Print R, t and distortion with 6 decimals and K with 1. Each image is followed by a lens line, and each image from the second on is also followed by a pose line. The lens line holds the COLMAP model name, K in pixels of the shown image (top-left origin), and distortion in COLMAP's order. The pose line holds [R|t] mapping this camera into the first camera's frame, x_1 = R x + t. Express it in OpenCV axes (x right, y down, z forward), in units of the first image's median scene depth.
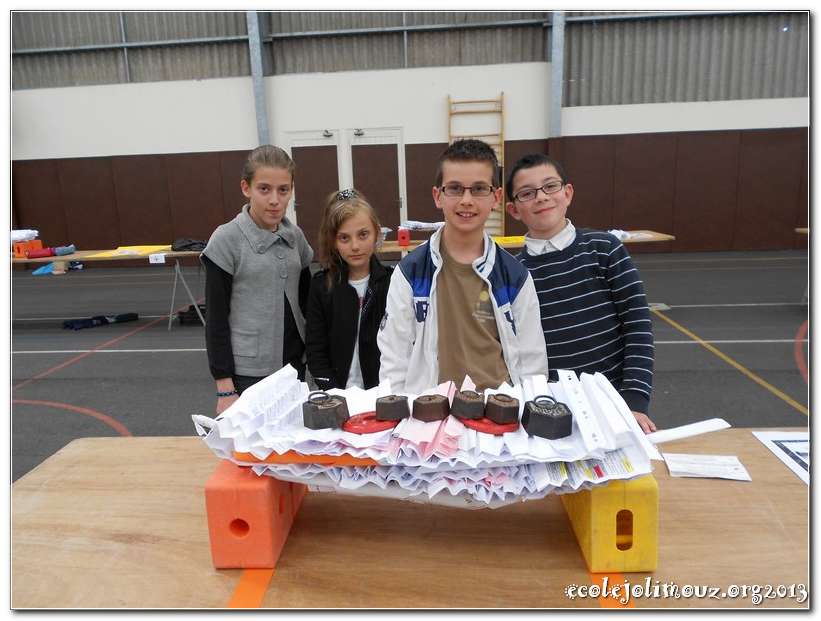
lens RADIAL K [[617.6, 0, 411.1], [0, 617.6, 314.1], [0, 0, 1]] dist [0.002278, -0.015509]
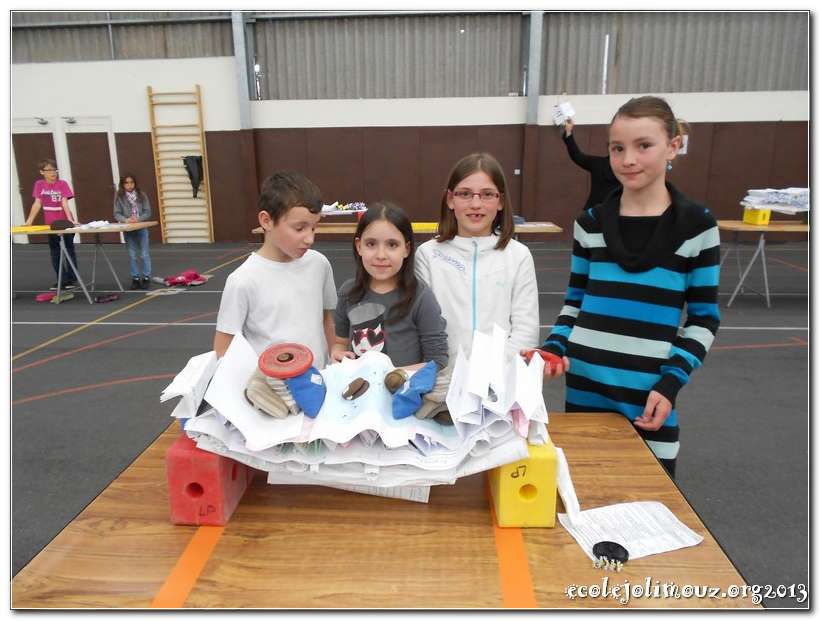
lens RADIAL K [[617.6, 0, 412.0], [0, 617.6, 321.4], [0, 0, 1]] dist [0.002278, -0.015509]
pose [[0.999712, 0.023482, 0.004945, 0.498367], [-0.023638, 0.999131, 0.034339, -0.001934], [-0.004134, -0.034446, 0.999398, -0.063871]]
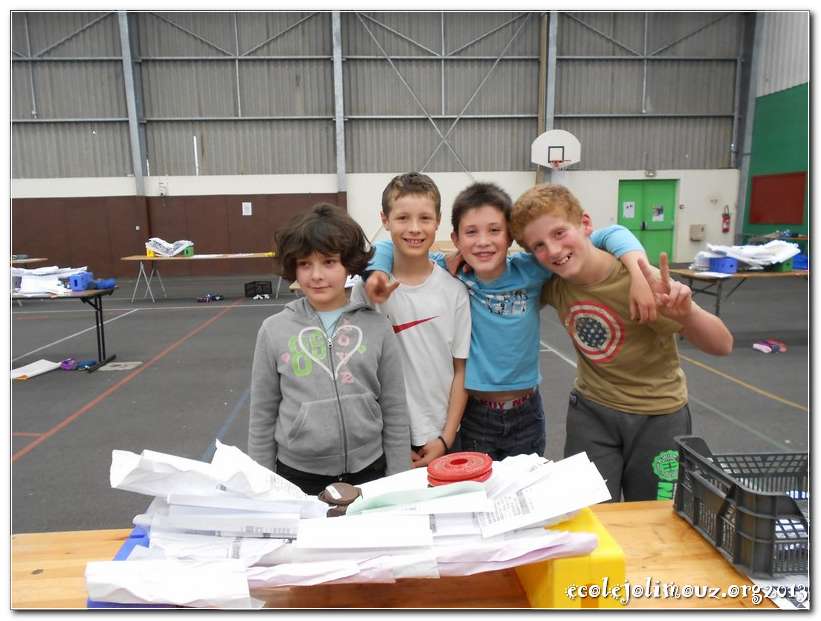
lens RADIAL K [[617.6, 0, 405.5], [0, 617.6, 317.1], [0, 0, 1]] dist [0.002278, -0.015509]
pose [[0.988507, -0.007675, 0.150980, 1.068605], [0.016242, 0.998322, -0.055590, 0.081750], [-0.150300, 0.057403, 0.986973, -0.550248]]
